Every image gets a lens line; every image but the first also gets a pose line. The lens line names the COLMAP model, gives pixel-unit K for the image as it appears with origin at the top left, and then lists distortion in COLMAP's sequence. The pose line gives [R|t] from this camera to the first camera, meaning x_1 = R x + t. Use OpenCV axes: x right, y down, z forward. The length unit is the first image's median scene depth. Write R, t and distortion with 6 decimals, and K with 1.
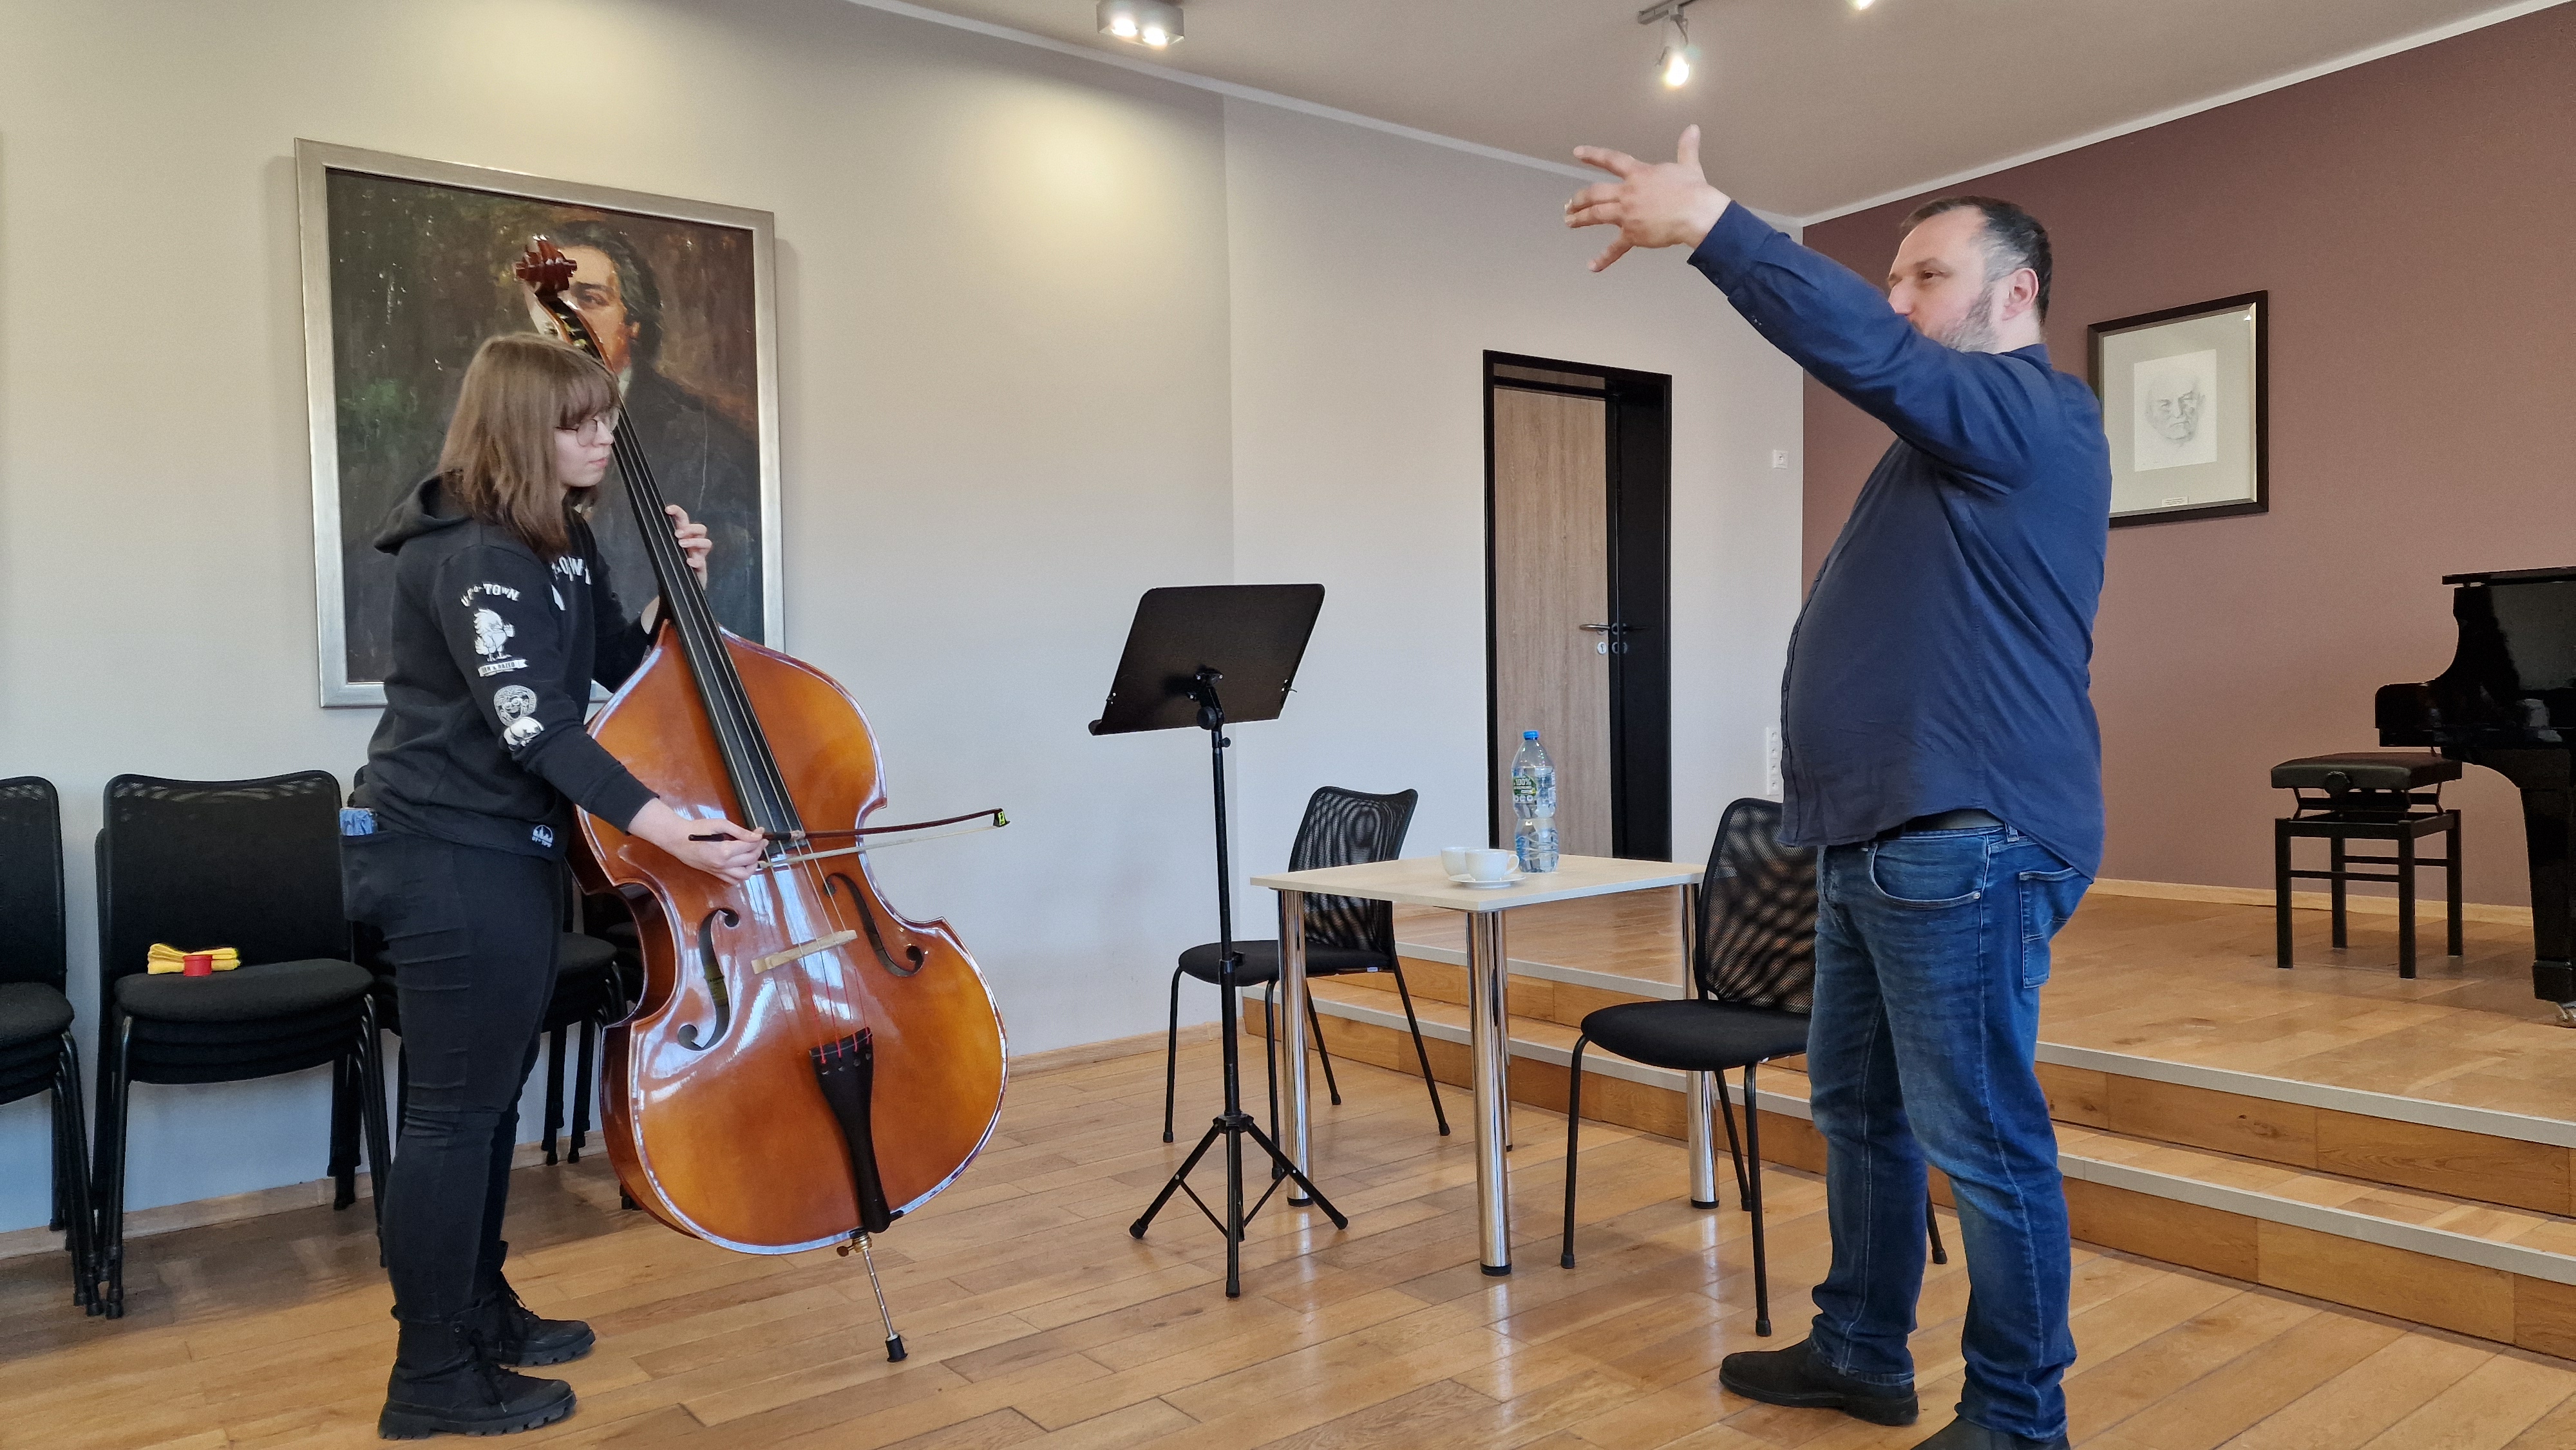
lens RADIAL K [[1668.2, 0, 1249.8], [0, 1668.2, 712.1], [0, 0, 1]] dist [0.008868, -0.001161]
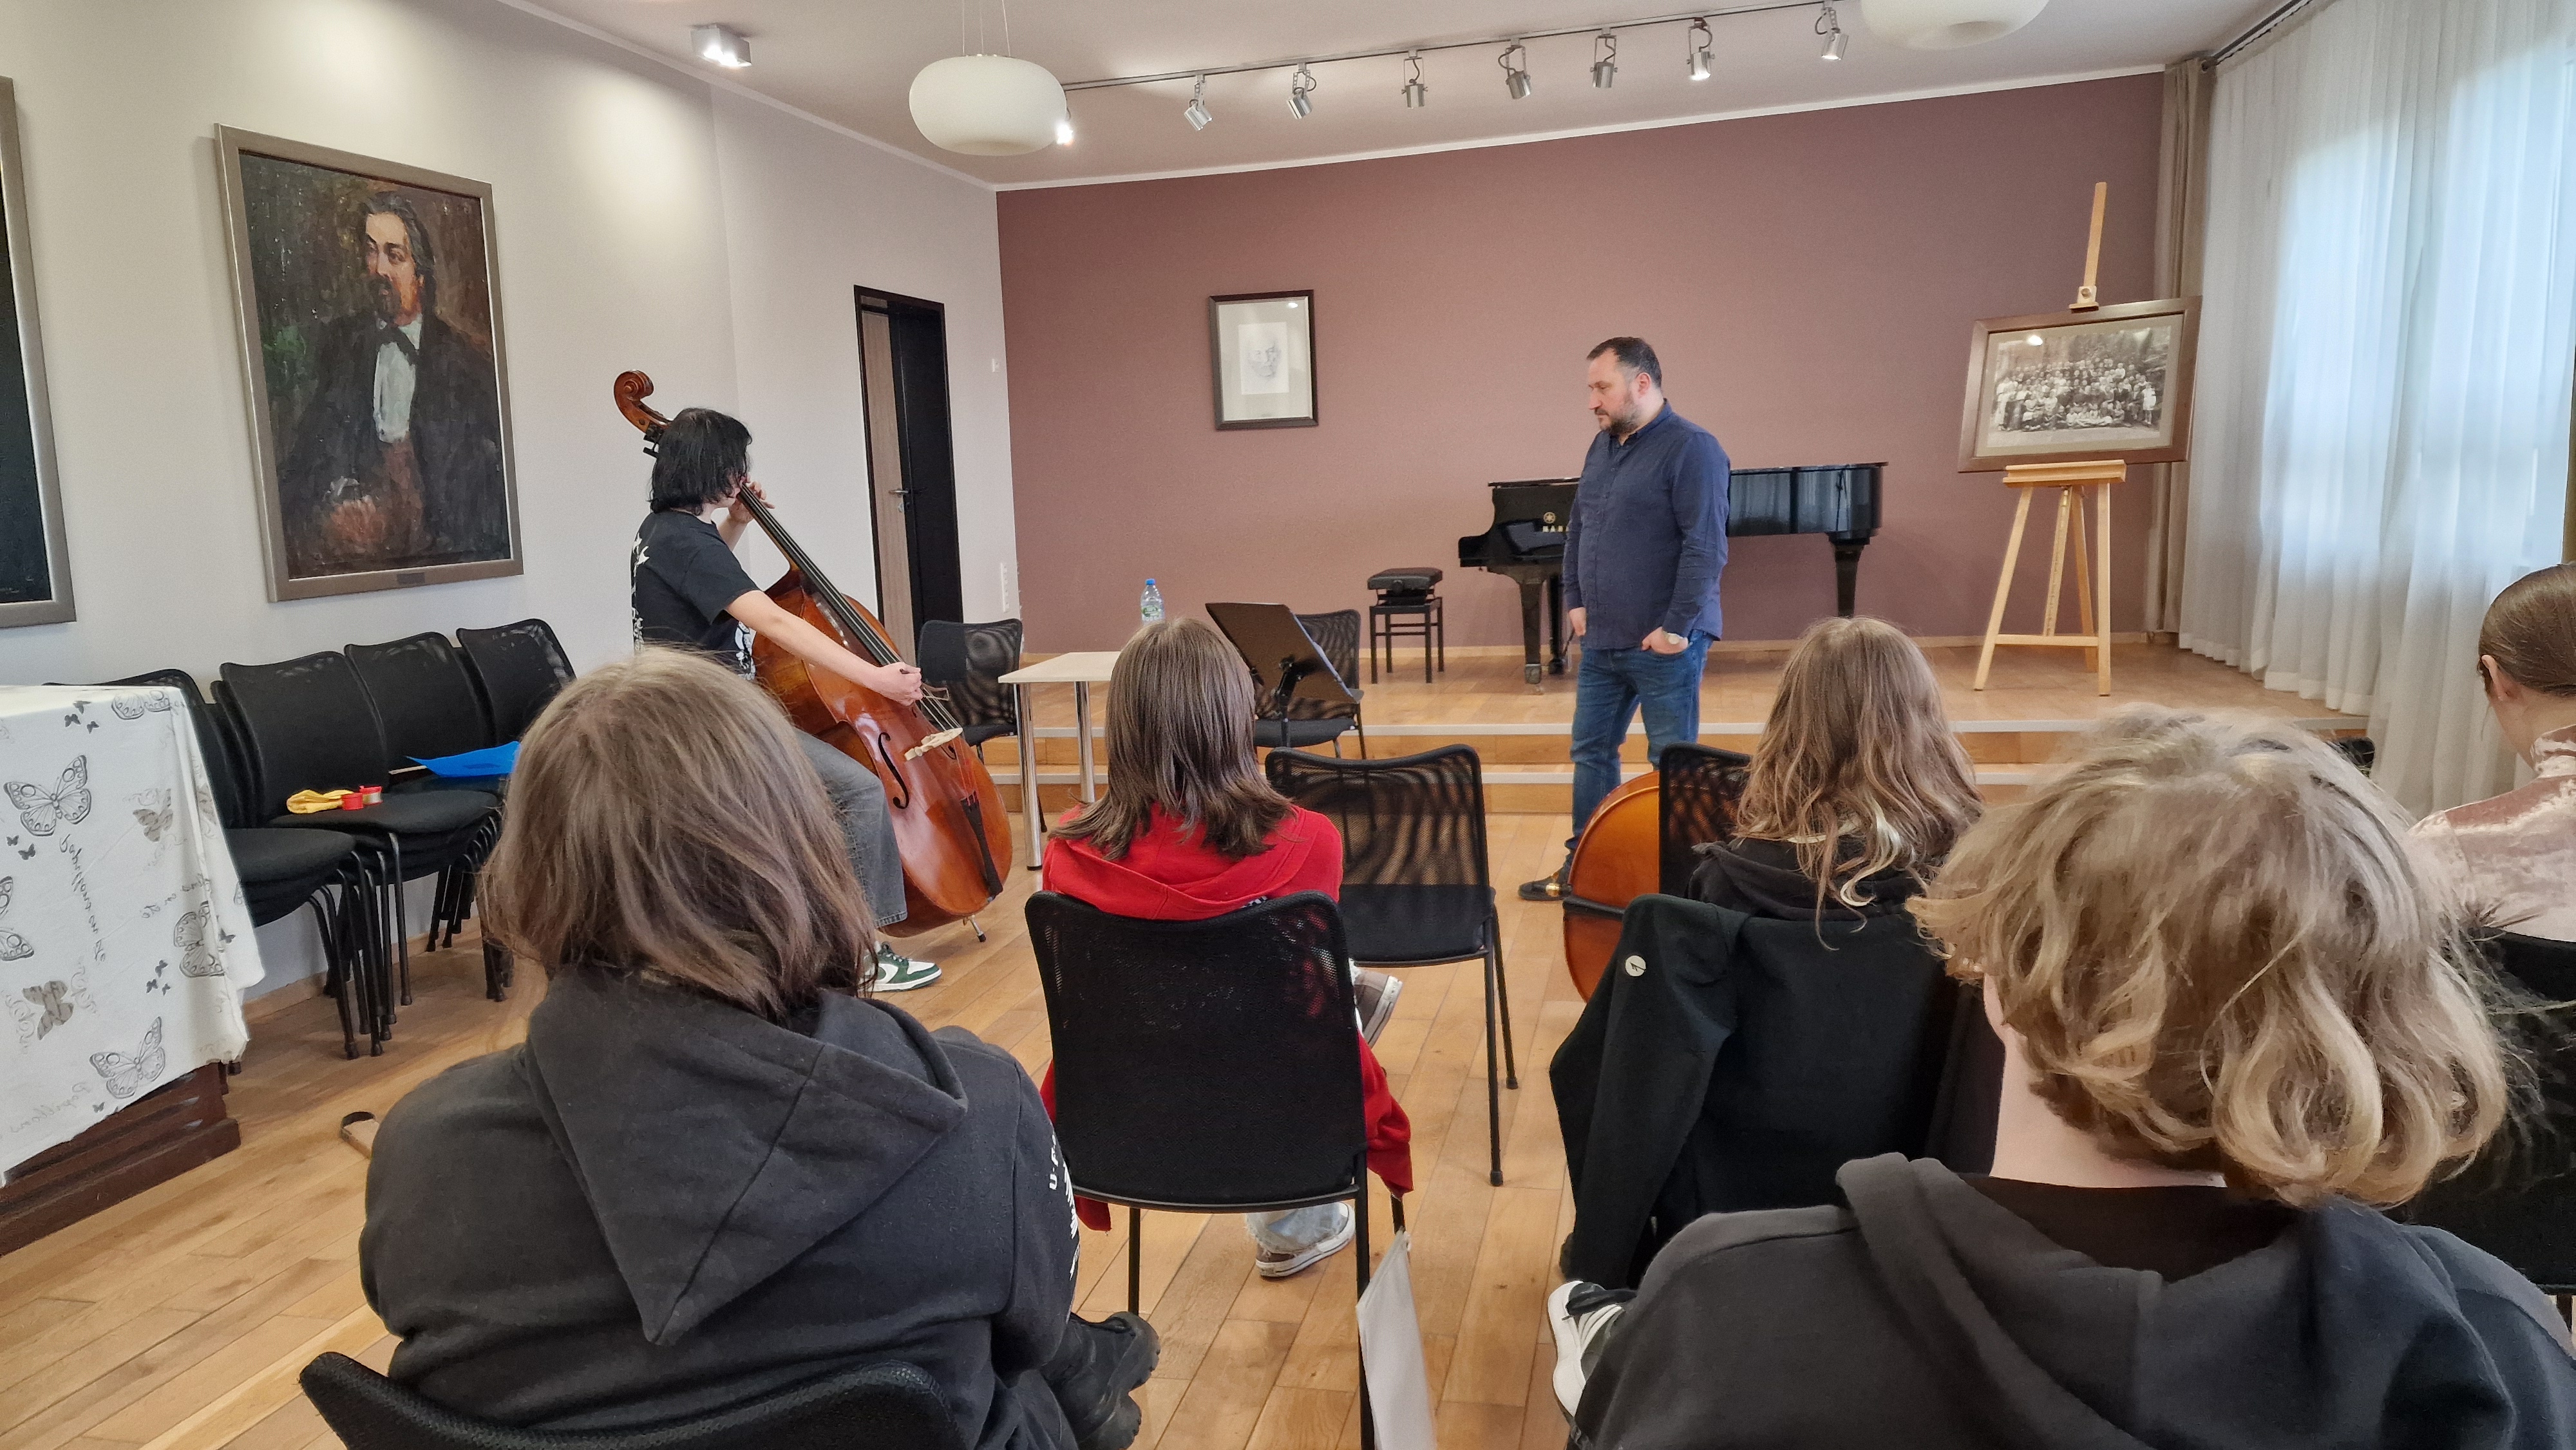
lens RADIAL K [[1668.2, 0, 1249.8], [0, 1668.2, 712.1], [0, 0, 1]] dist [0.008868, -0.001161]
pose [[0.772802, -0.095518, 0.627418, -0.710151], [0.027024, 0.992665, 0.117838, -0.043781], [-0.634071, -0.074110, 0.769715, -0.361570]]
